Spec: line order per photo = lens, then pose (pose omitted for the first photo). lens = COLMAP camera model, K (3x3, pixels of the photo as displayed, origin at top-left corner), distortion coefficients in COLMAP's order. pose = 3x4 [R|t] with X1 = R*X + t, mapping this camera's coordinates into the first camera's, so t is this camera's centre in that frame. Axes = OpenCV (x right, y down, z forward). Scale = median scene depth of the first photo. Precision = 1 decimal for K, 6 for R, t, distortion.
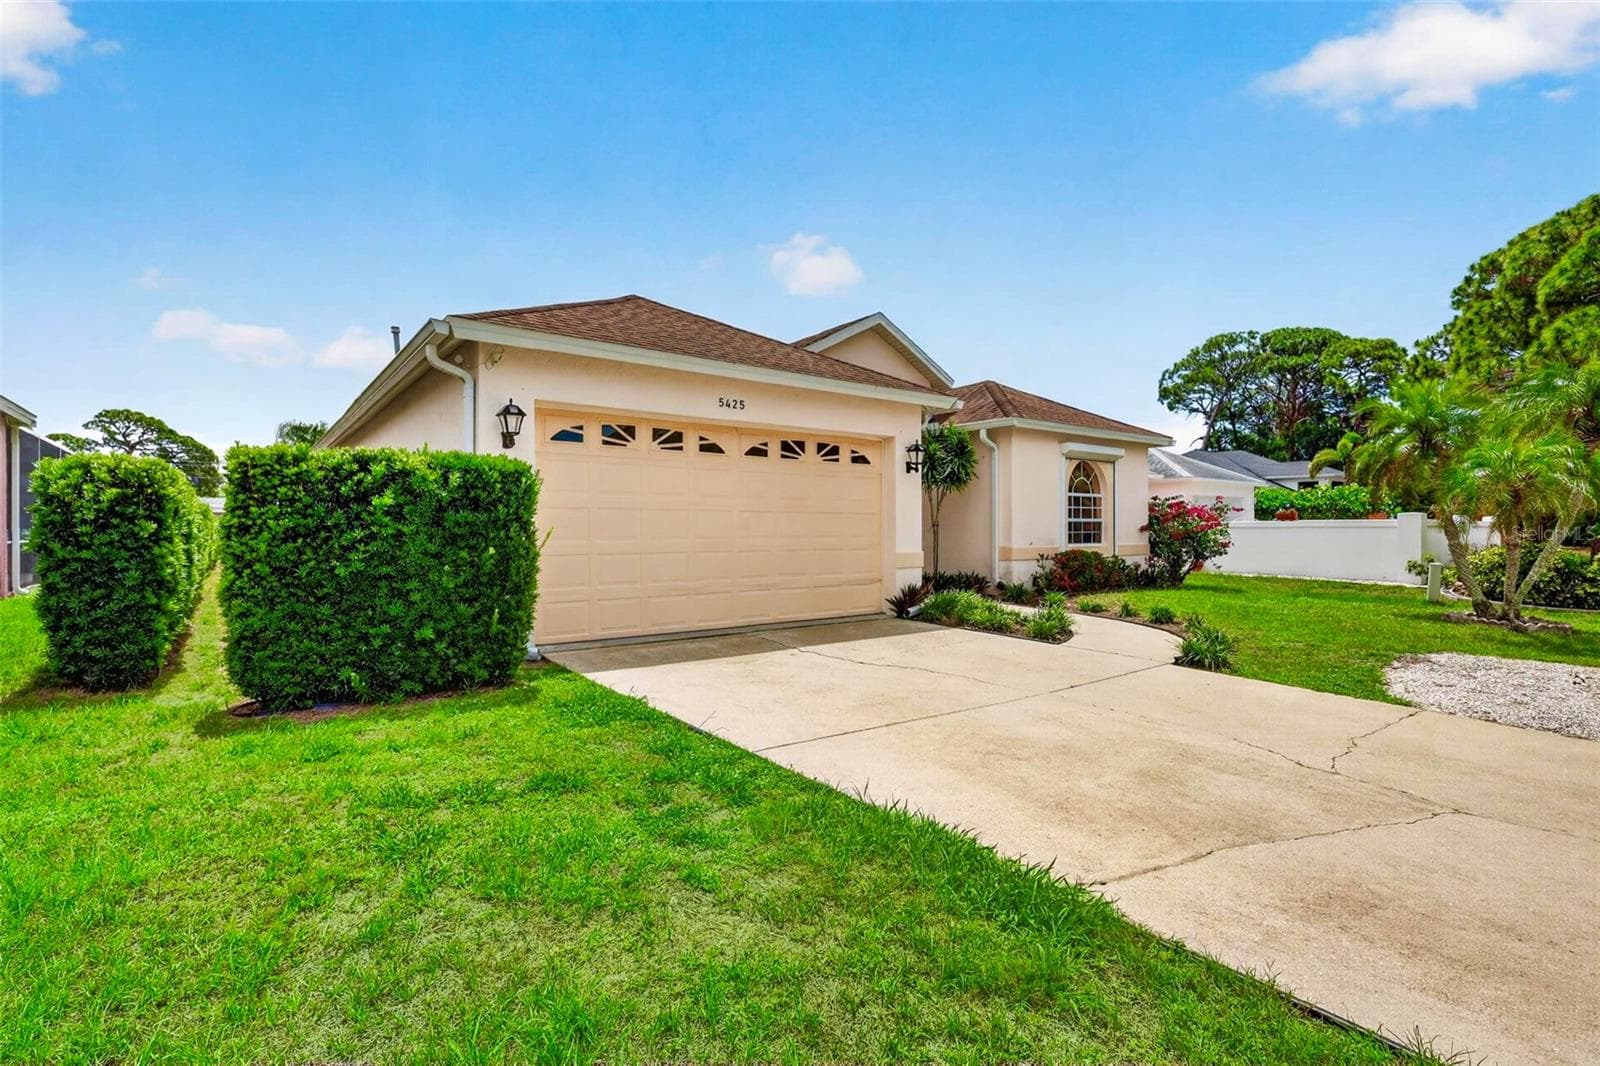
lens RADIAL K [[742.3, 0, 792.4], [0, 742.3, 545.7], [0, 0, 1]] dist [-0.002558, 0.000388]
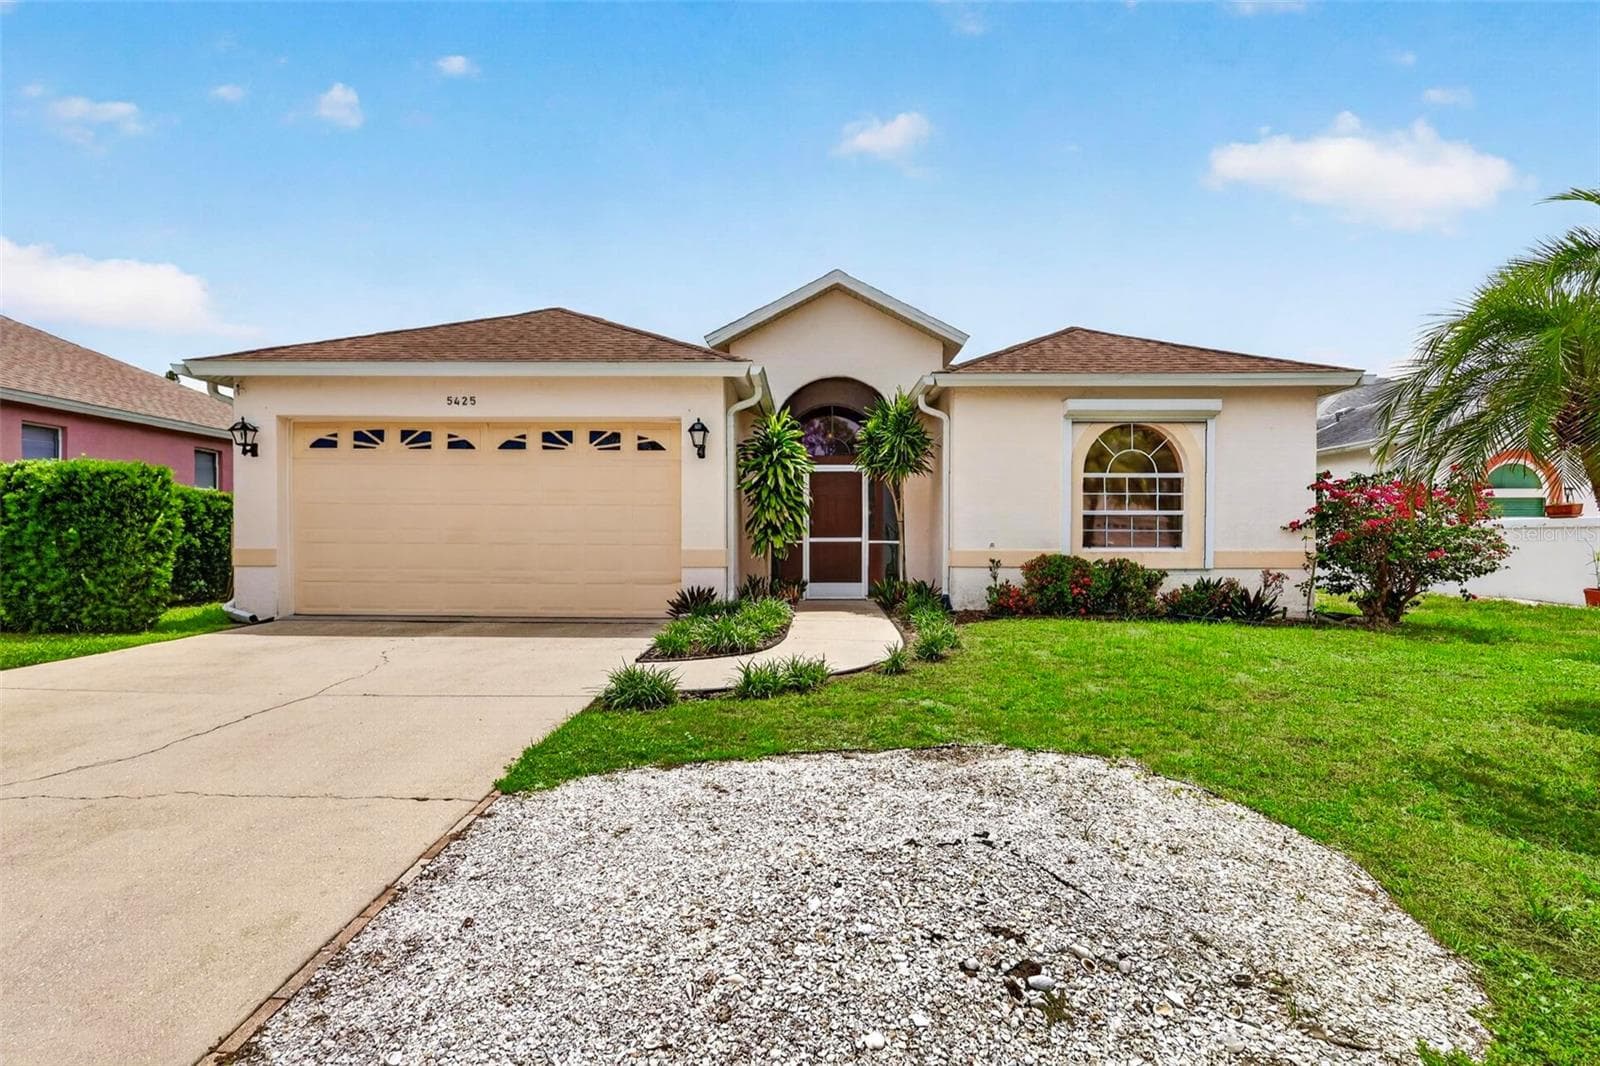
lens RADIAL K [[742.3, 0, 792.4], [0, 742.3, 545.7], [0, 0, 1]] dist [-0.002558, 0.000388]
pose [[0.789653, 0.007838, -0.613503, 0.805564], [-0.019966, 0.999717, -0.012927, 0.014500], [0.613228, 0.022457, 0.789586, 0.405547]]
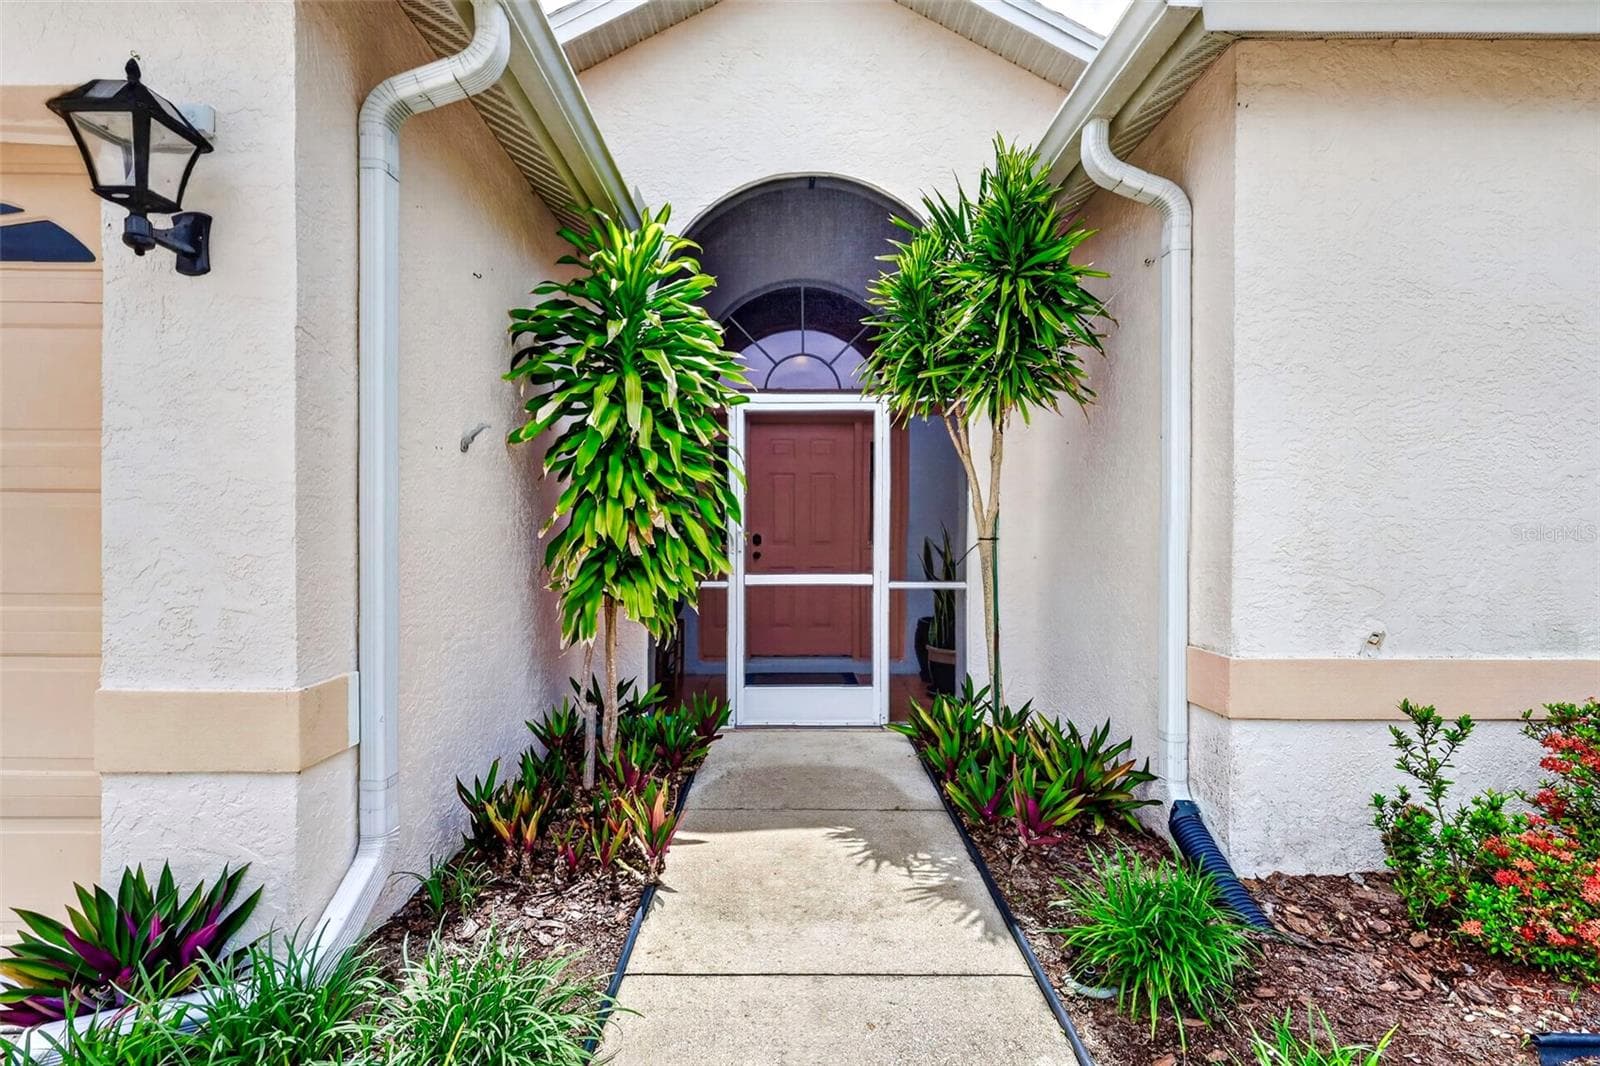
lens RADIAL K [[776.0, 0, 800.0], [0, 776.0, 533.0], [0, 0, 1]] dist [0.001645, 0.000601]
pose [[0.817738, 0.008878, -0.575523, 0.415555], [-0.021565, 0.999652, -0.015220, -0.033340], [0.575187, 0.024857, 0.817644, 0.972257]]
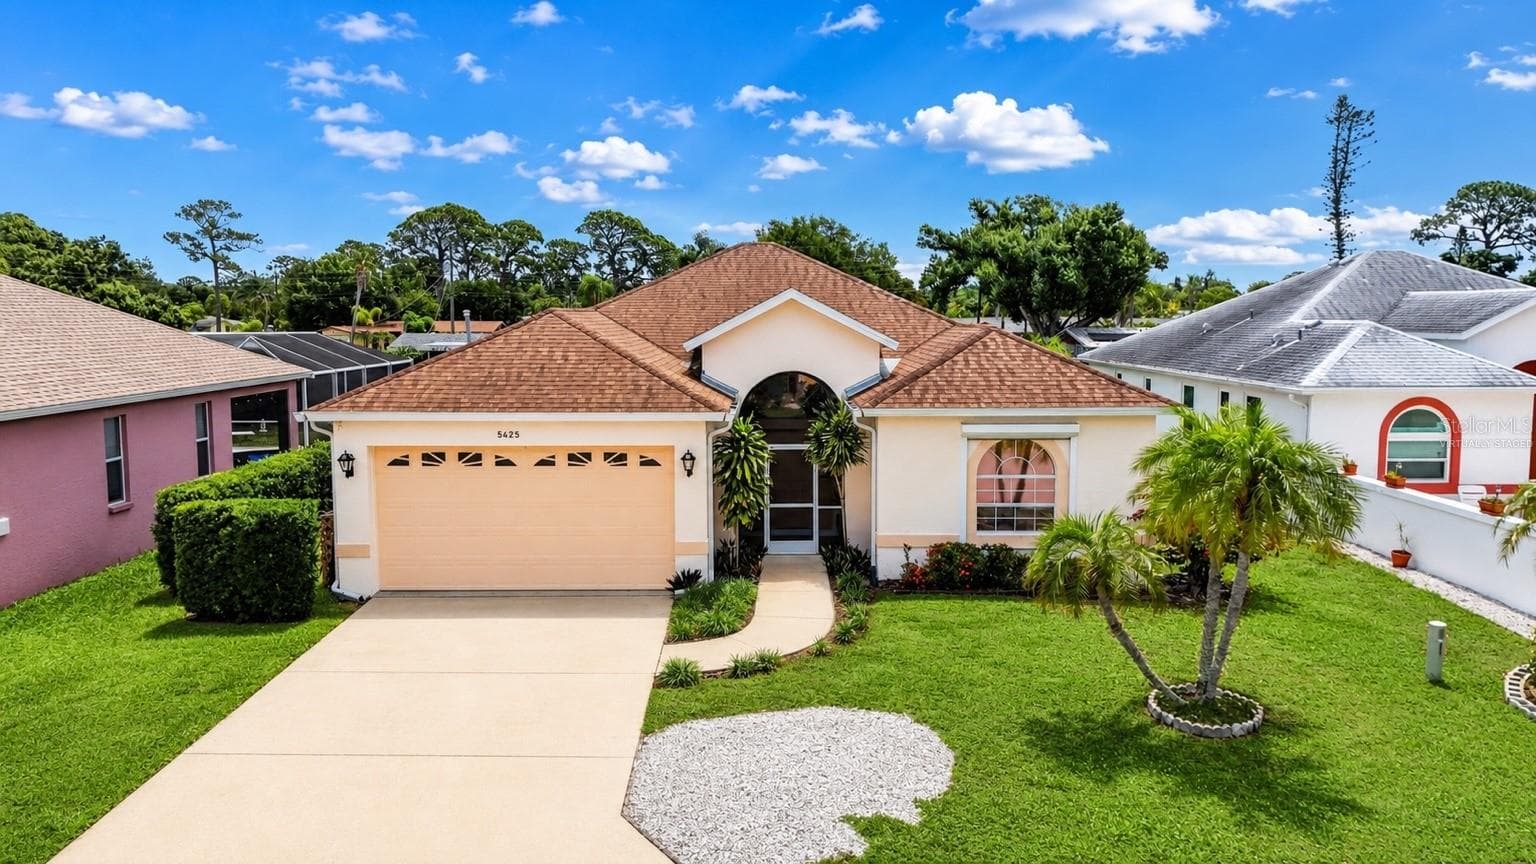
lens RADIAL K [[1101.5, 0, 768.0], [0, 1101.5, 432.0], [0, 0, 1]] dist [0.036802, -0.001976]
pose [[0.803590, 0.064142, -0.591717, 1.333594], [-0.014244, 0.995964, 0.088618, -0.335705], [0.595012, -0.062784, 0.801260, -0.321045]]
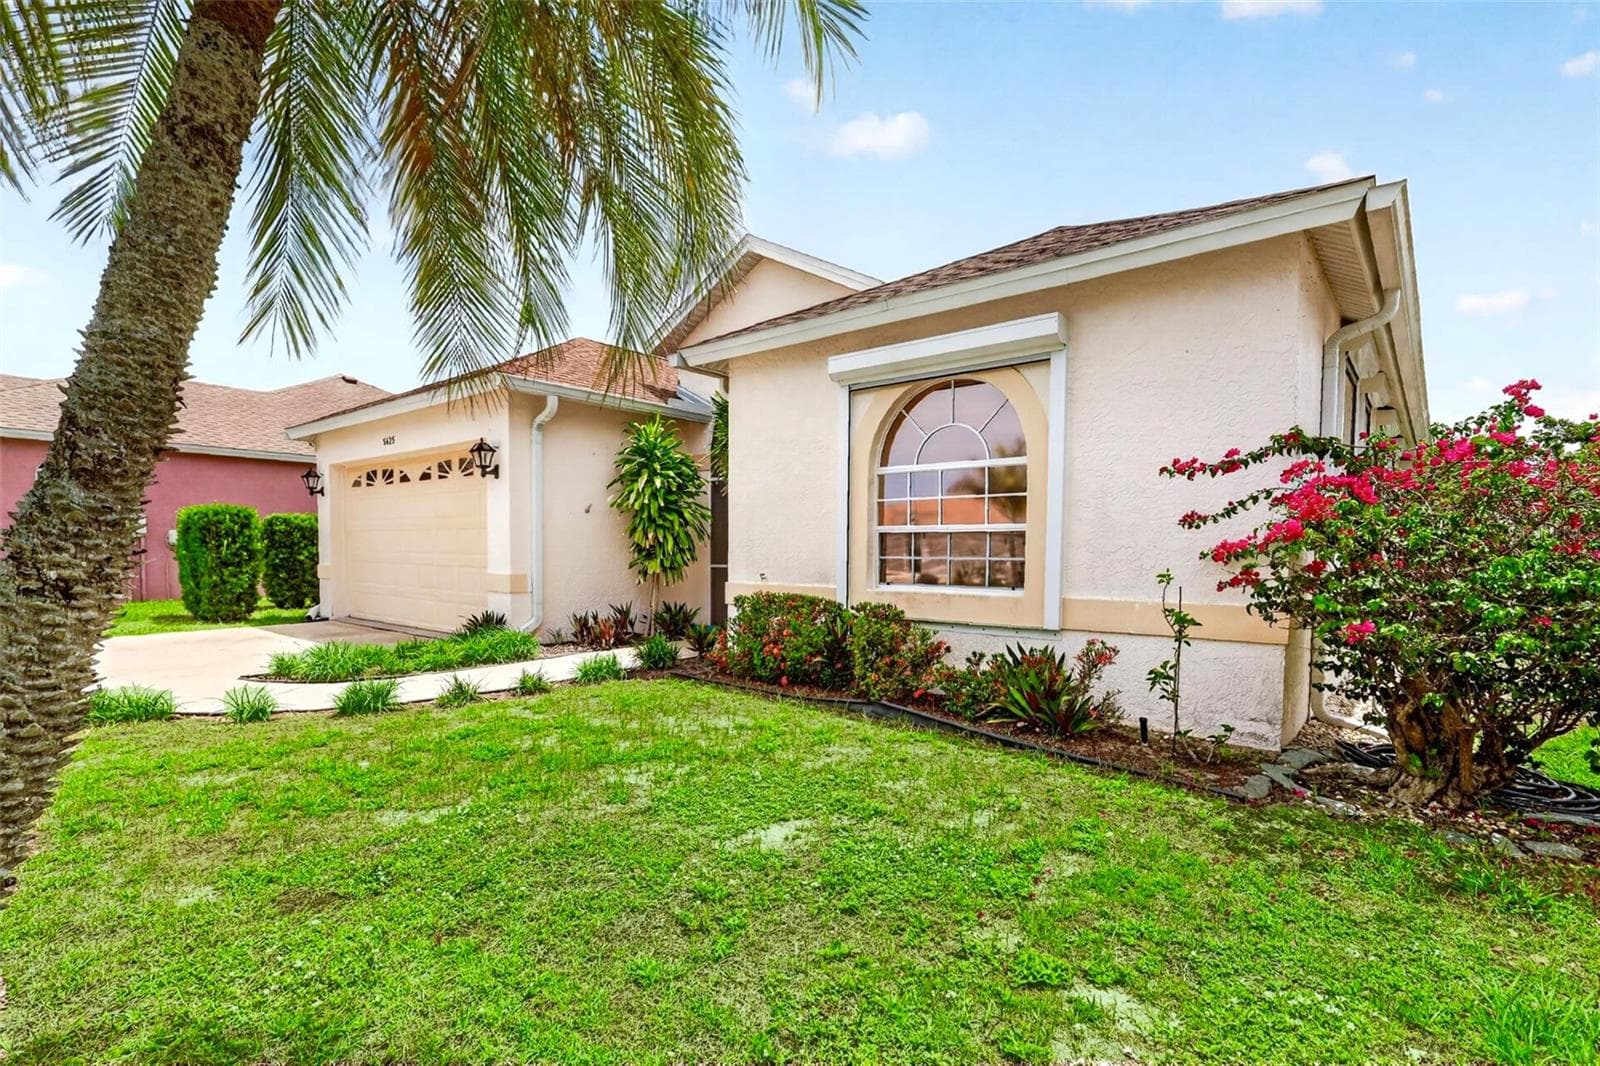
lens RADIAL K [[776.0, 0, 800.0], [0, 776.0, 533.0], [0, 0, 1]] dist [0.001645, 0.000601]
pose [[0.236513, -0.037534, -0.970903, 1.117045], [-0.048481, 0.997553, -0.050374, -0.009961], [0.970418, 0.058984, 0.234114, 1.179794]]
